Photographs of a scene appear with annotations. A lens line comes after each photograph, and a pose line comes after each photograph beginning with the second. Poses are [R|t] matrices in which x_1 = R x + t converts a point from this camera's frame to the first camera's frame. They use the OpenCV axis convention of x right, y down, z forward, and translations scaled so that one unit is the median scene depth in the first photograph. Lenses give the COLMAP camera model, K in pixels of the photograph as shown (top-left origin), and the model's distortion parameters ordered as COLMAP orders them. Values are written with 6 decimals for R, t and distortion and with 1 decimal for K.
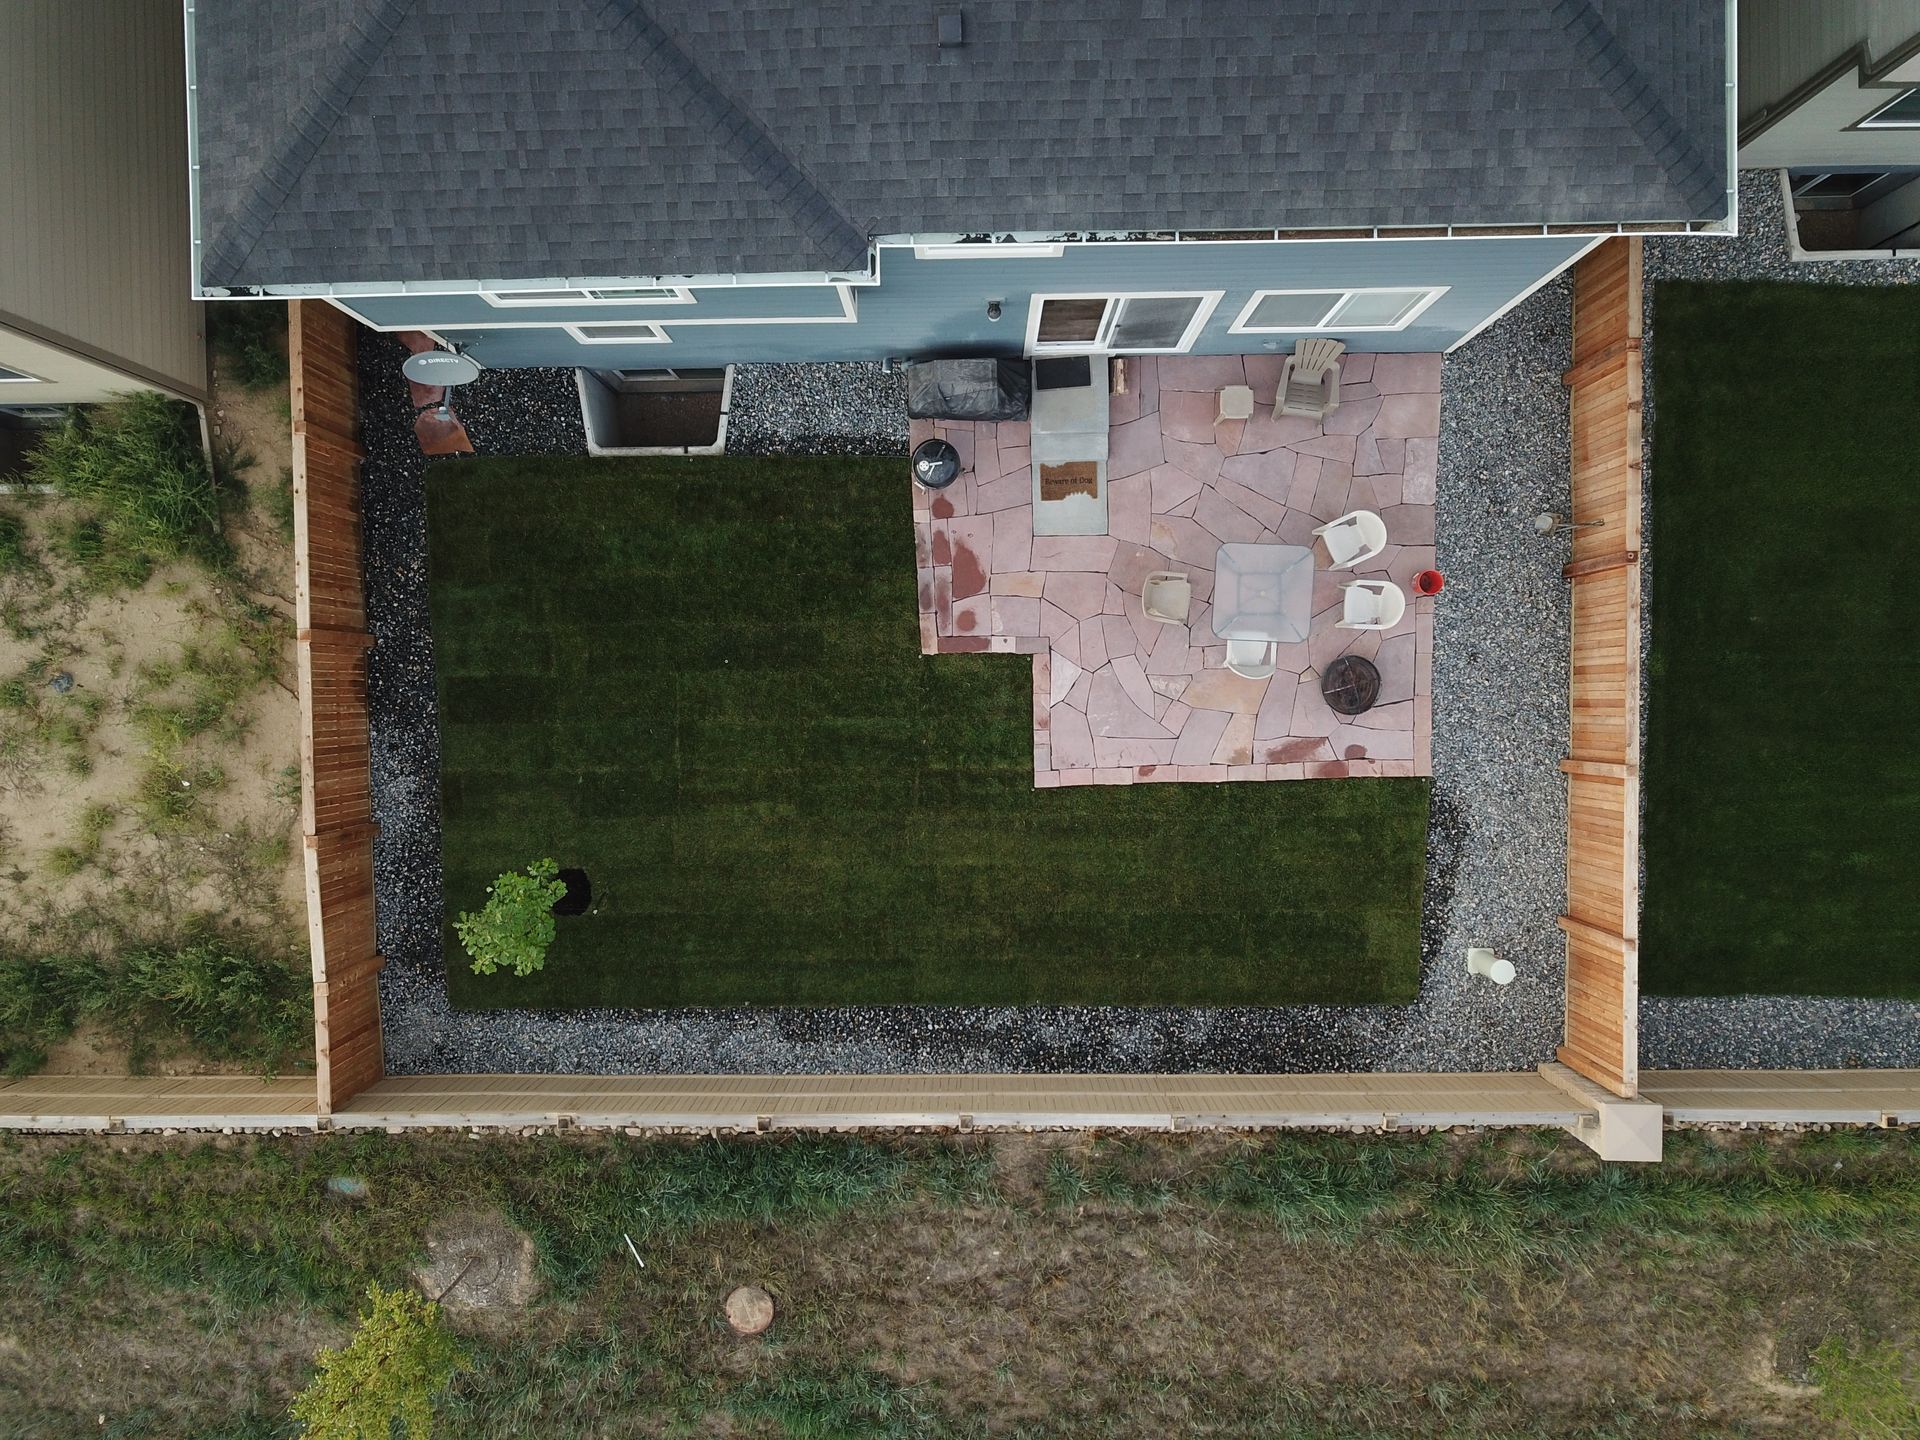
lens RADIAL K [[1466.9, 0, 941.9], [0, 1466.9, 714.2], [0, 0, 1]] dist [0.001486, 0.006064]
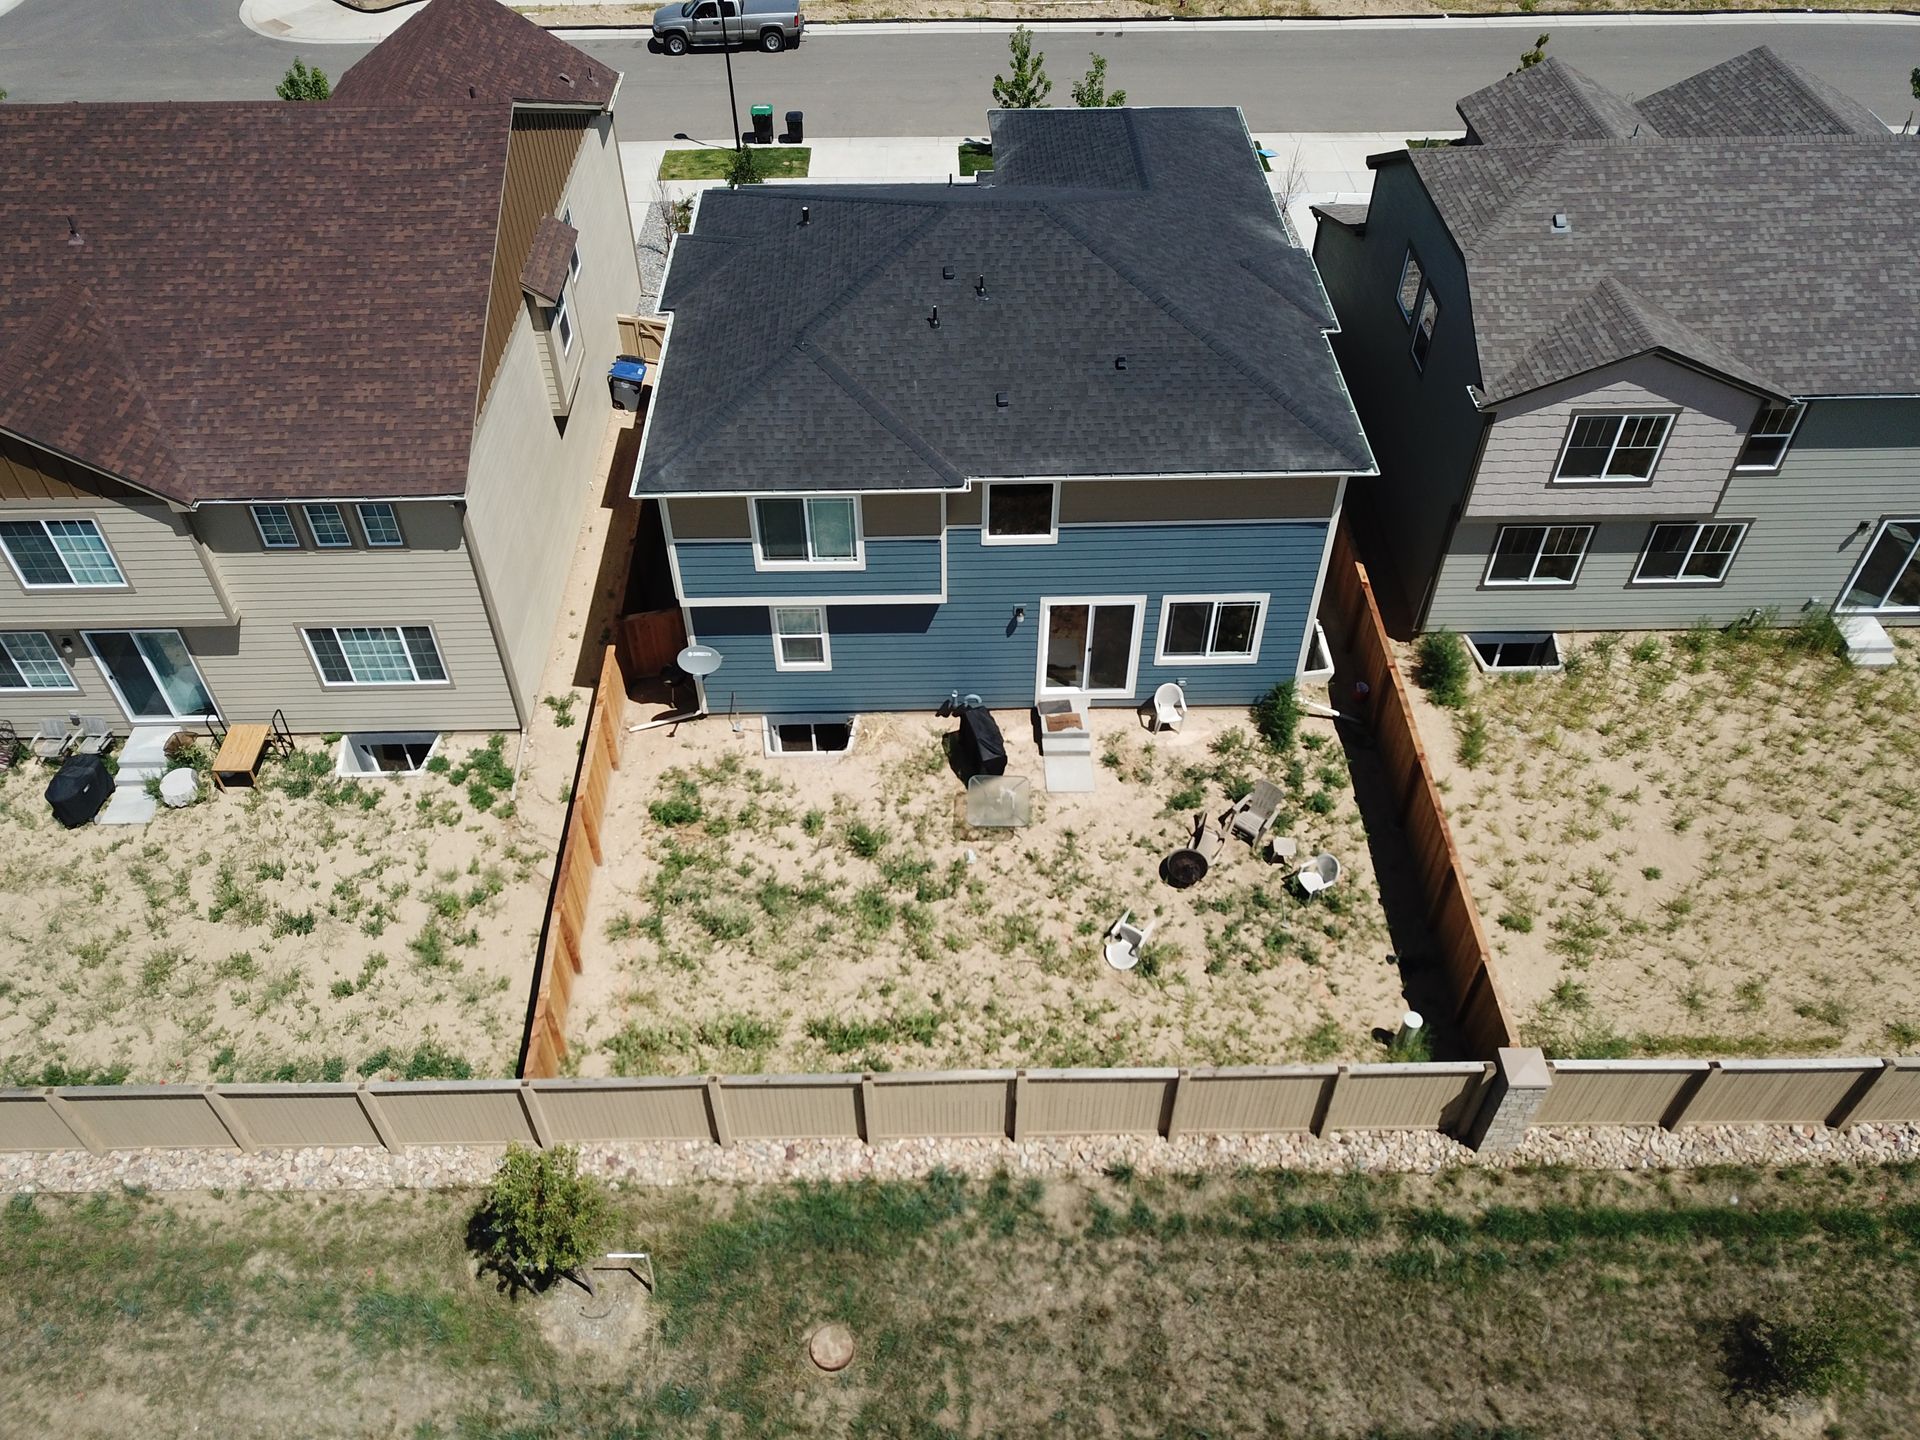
lens RADIAL K [[1466.9, 0, 944.2], [0, 1466.9, 720.6], [0, 0, 1]] dist [0.001486, 0.006064]
pose [[0.999828, 0.010148, 0.015539, -0.071127], [0.004049, 0.697867, -0.716216, 0.921668], [-0.018112, 0.716156, 0.697706, -0.128932]]
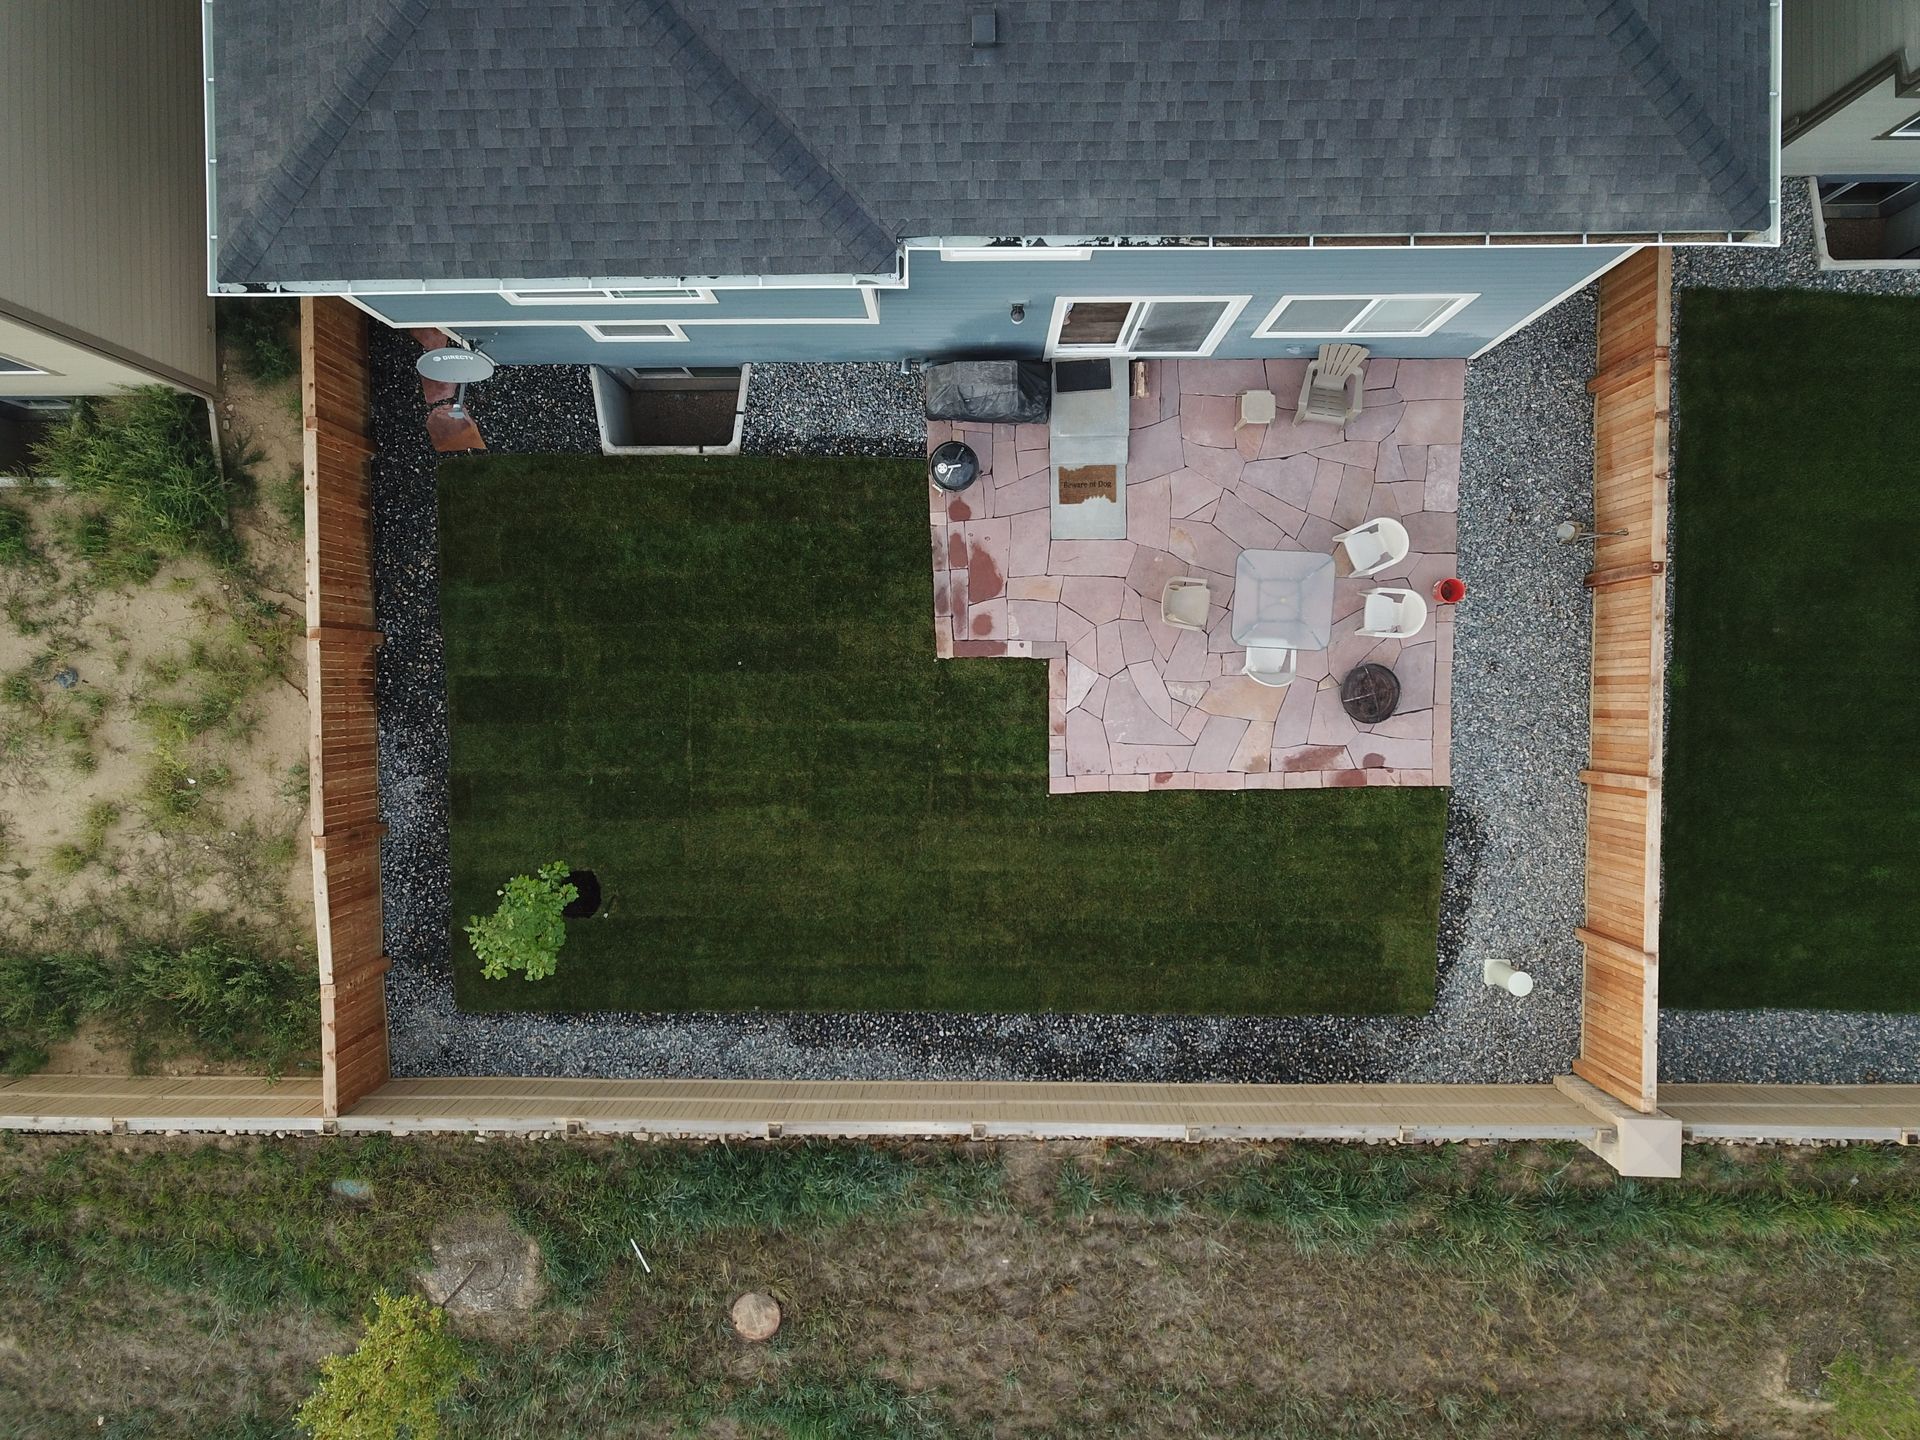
lens RADIAL K [[1466.9, 0, 941.3], [0, 1466.9, 712.7], [0, 0, 1]] dist [0.001486, 0.006064]
pose [[0.999952, 0.009360, 0.002866, -0.013354], [-0.009372, 0.999947, 0.004197, -0.008002], [-0.002826, -0.004223, 0.999987, 0.009636]]
